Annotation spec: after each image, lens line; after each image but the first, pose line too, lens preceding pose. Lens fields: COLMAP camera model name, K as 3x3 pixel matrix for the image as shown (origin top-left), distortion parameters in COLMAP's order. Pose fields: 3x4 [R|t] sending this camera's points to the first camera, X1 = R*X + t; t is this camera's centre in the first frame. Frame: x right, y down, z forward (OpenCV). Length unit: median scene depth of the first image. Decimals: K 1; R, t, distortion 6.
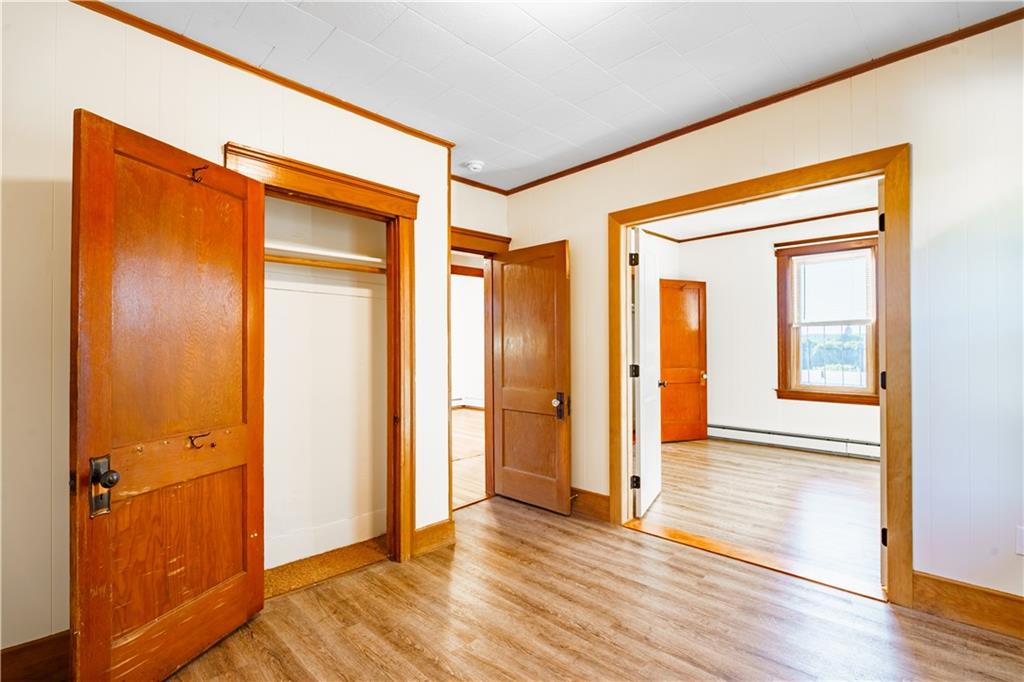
lens RADIAL K [[507.8, 0, 503.4], [0, 507.8, 342.8], [0, 0, 1]] dist [-0.002388, -0.003687]
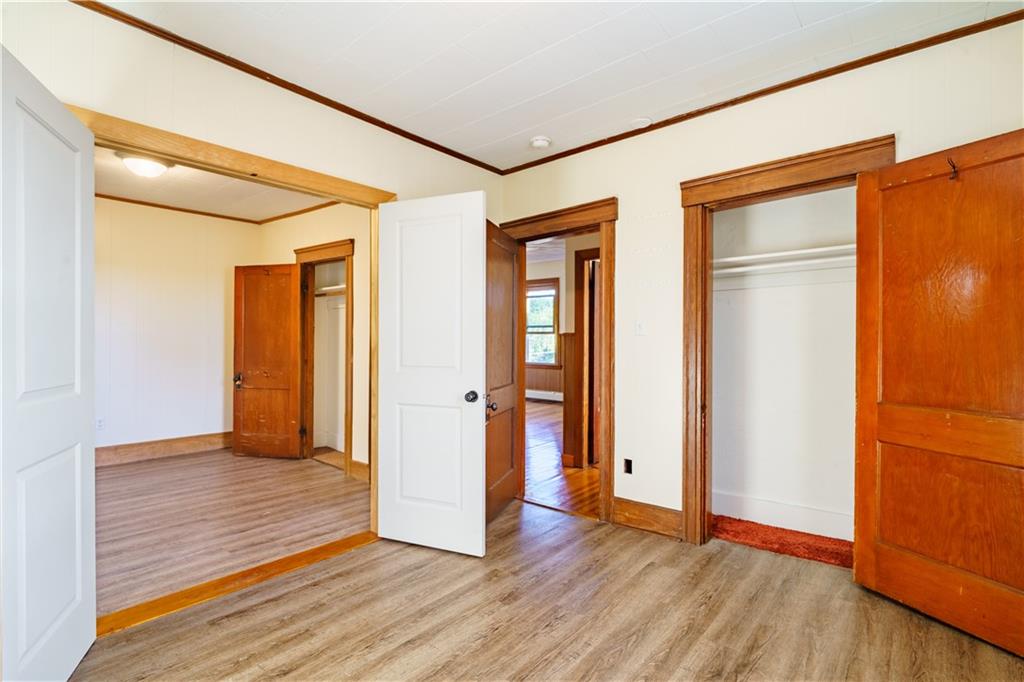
lens RADIAL K [[507.8, 0, 513.6], [0, 507.8, 339.5], [0, 0, 1]] dist [-0.002388, -0.003687]
pose [[0.051429, 0.010885, -0.998617, 0.722106], [0.004984, 0.999925, 0.011156, -0.003541], [0.998664, -0.005551, 0.051371, 0.743132]]
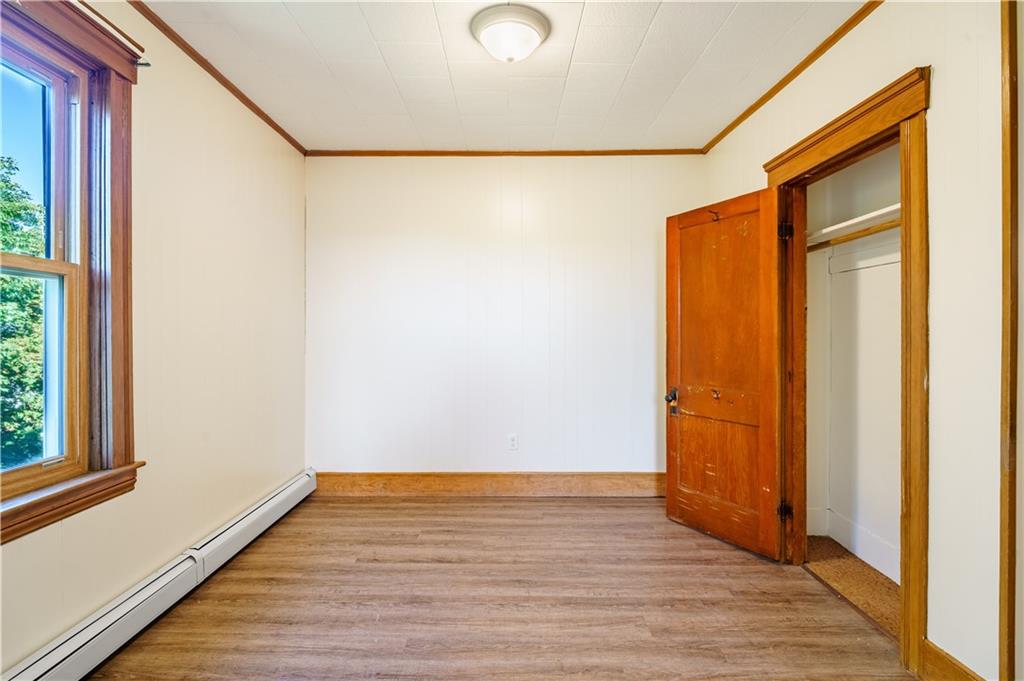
lens RADIAL K [[507.8, 0, 511.6], [0, 507.8, 333.3], [0, 0, 1]] dist [-0.002388, -0.003687]
pose [[-0.716327, 0.009679, -0.697698, 0.305592], [0.018518, 0.999815, -0.005142, 0.002898], [0.697519, -0.016603, -0.716374, 0.574703]]
